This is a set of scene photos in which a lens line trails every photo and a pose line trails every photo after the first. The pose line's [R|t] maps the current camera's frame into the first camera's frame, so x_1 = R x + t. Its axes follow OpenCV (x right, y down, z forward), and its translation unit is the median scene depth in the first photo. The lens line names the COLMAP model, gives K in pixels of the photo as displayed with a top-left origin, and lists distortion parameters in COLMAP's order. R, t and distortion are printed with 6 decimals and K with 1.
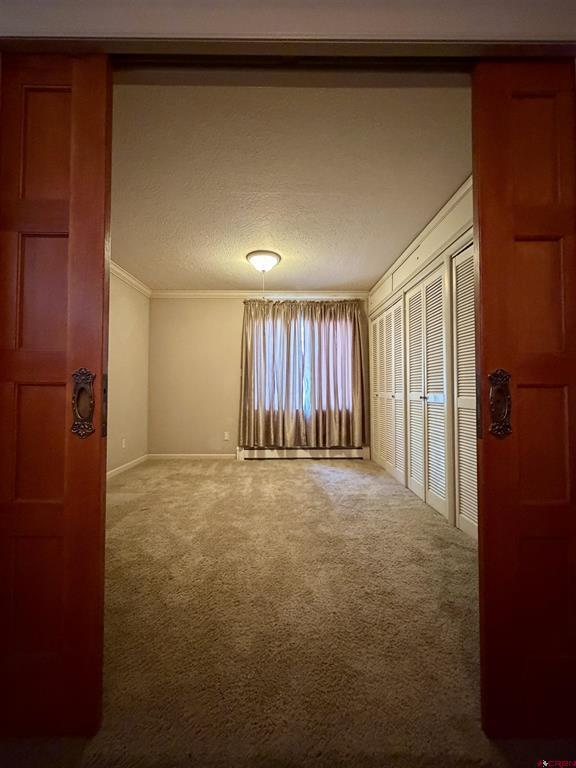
lens RADIAL K [[306.5, 0, 288.3], [0, 306.5, 380.8], [0, 0, 1]] dist [-0.000439, -0.000186]
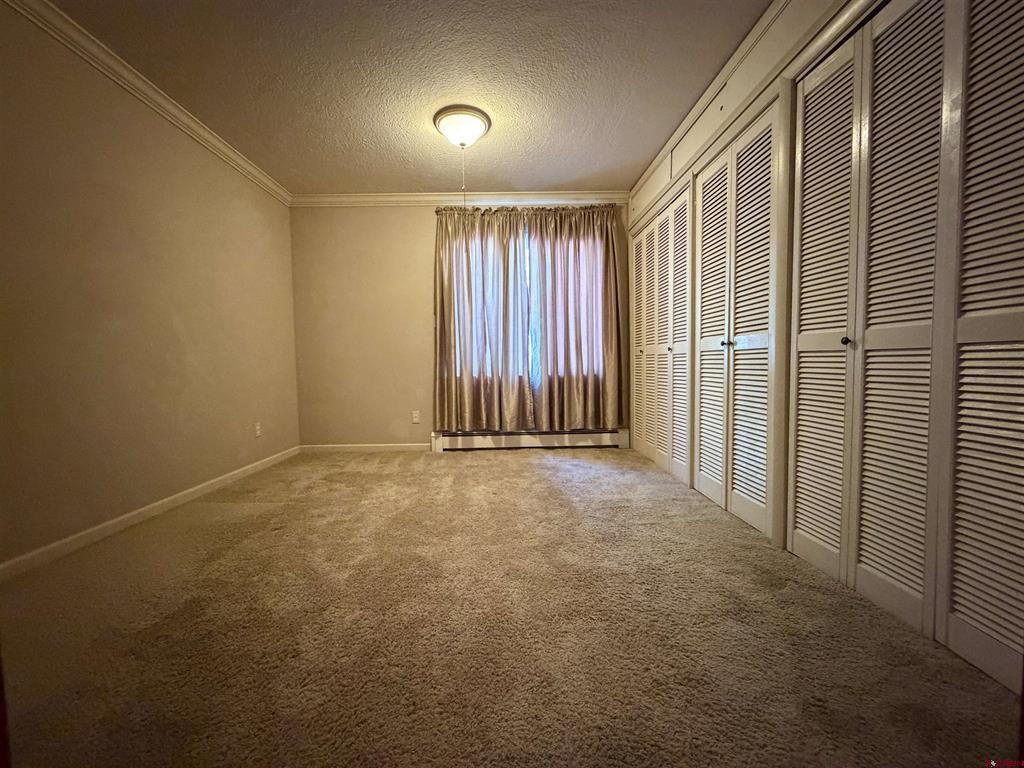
lens RADIAL K [[408.6, 0, 508.4], [0, 408.6, 384.8], [0, 0, 1]] dist [-0.000439, -0.000186]
pose [[0.999883, -0.015294, 0.000077, 0.002278], [0.015235, 0.996408, 0.083301, 0.040809], [-0.001351, -0.083290, 0.996524, 0.119413]]
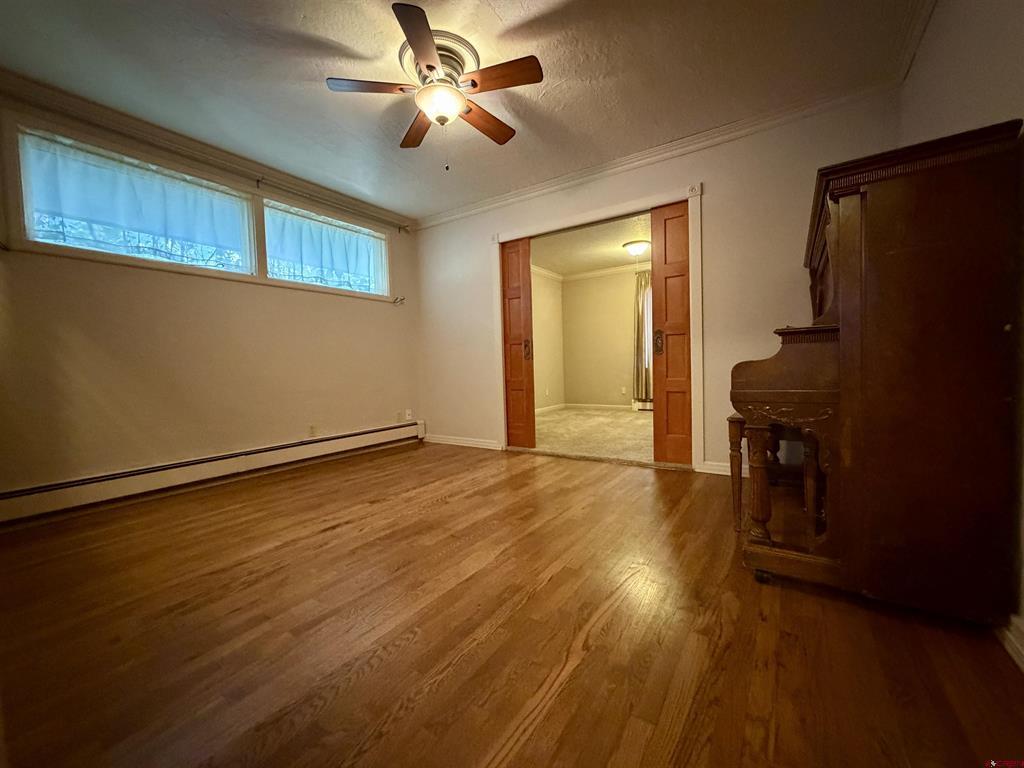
lens RADIAL K [[414.9, 0, 507.4], [0, 414.9, 386.6], [0, 0, 1]] dist [-0.004602, -0.000401]
pose [[0.820263, 0.003723, -0.571975, 0.367239], [0.045495, 0.996386, 0.071729, 0.030777], [0.570175, -0.084859, 0.817129, -0.600689]]
